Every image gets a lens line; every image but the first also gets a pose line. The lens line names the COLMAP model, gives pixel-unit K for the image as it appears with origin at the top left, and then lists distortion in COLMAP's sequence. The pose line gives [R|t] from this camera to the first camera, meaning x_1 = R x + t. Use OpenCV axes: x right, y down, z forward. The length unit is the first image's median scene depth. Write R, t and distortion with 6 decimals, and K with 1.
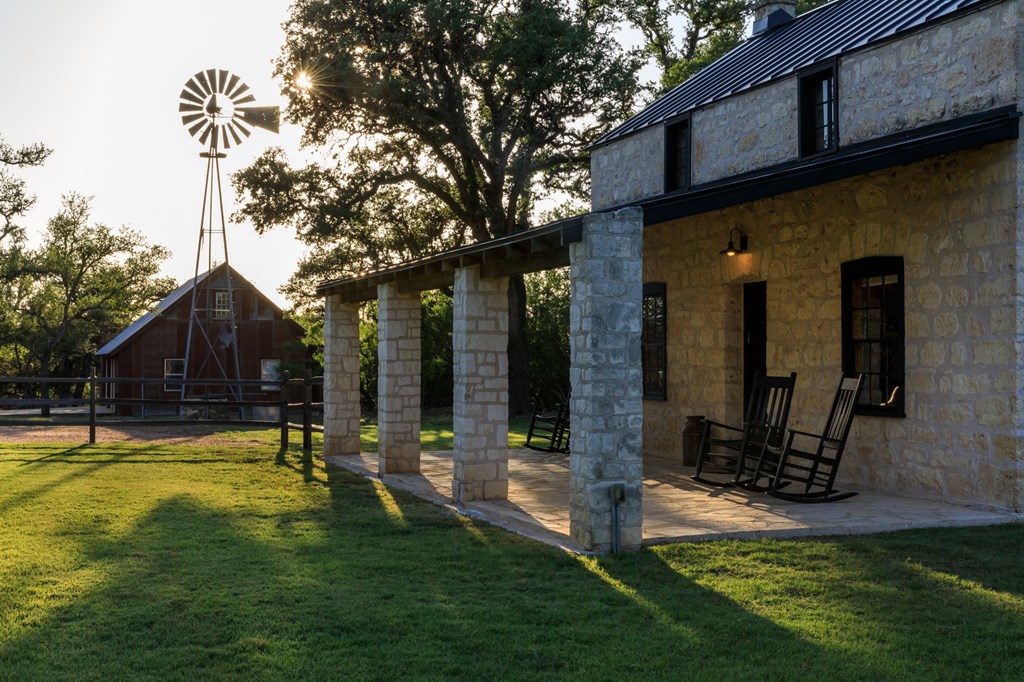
lens RADIAL K [[1360.0, 0, 516.4], [0, 1360.0, 340.5], [0, 0, 1]] dist [-0.020465, 0.000000]
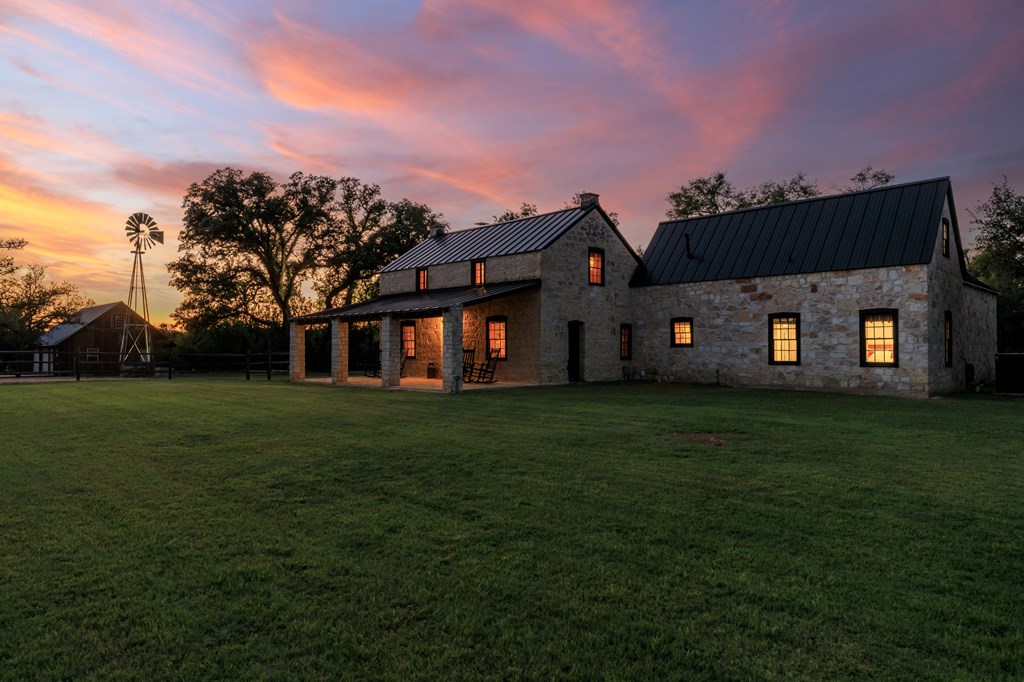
lens RADIAL K [[642.1, 0, 507.6], [0, 642.1, 336.8], [0, 0, 1]] dist [-0.002576, -0.000028]
pose [[0.898504, 0.005575, 0.438930, -0.148271], [-0.003084, 0.999975, -0.006388, 0.001766], [-0.438954, 0.004386, 0.898499, -0.174293]]
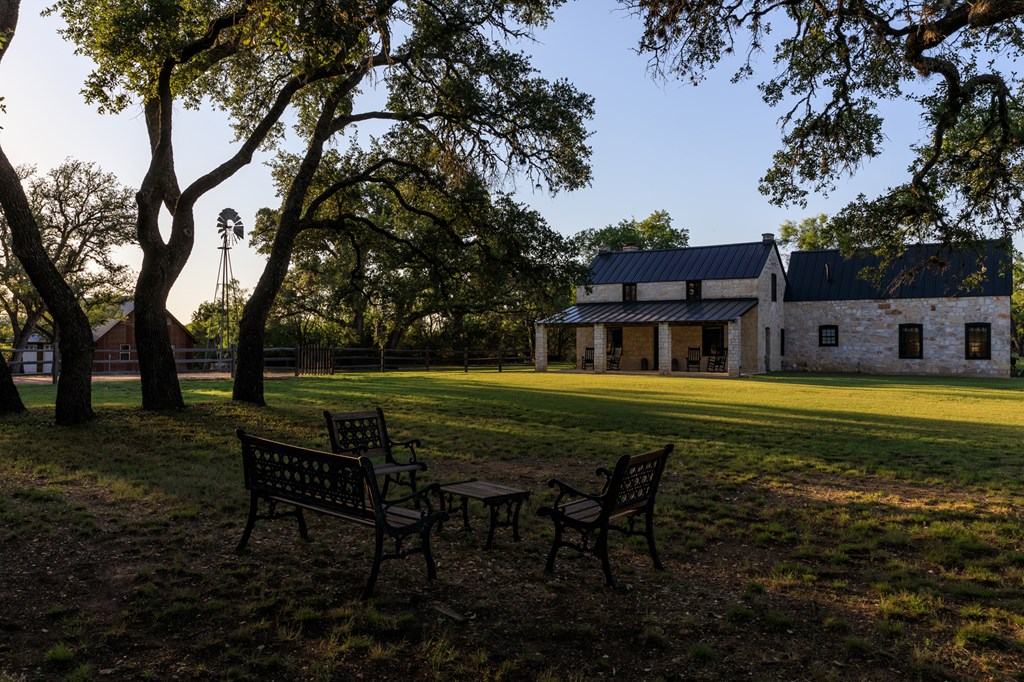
lens RADIAL K [[776.9, 0, 513.5], [0, 776.9, 342.2], [0, 0, 1]] dist [0.013123, 0.005348]
pose [[0.771005, 0.001670, 0.636826, -0.670499], [-0.007067, 0.999957, 0.005933, -0.001475], [-0.636789, -0.009075, 0.770984, -0.223628]]
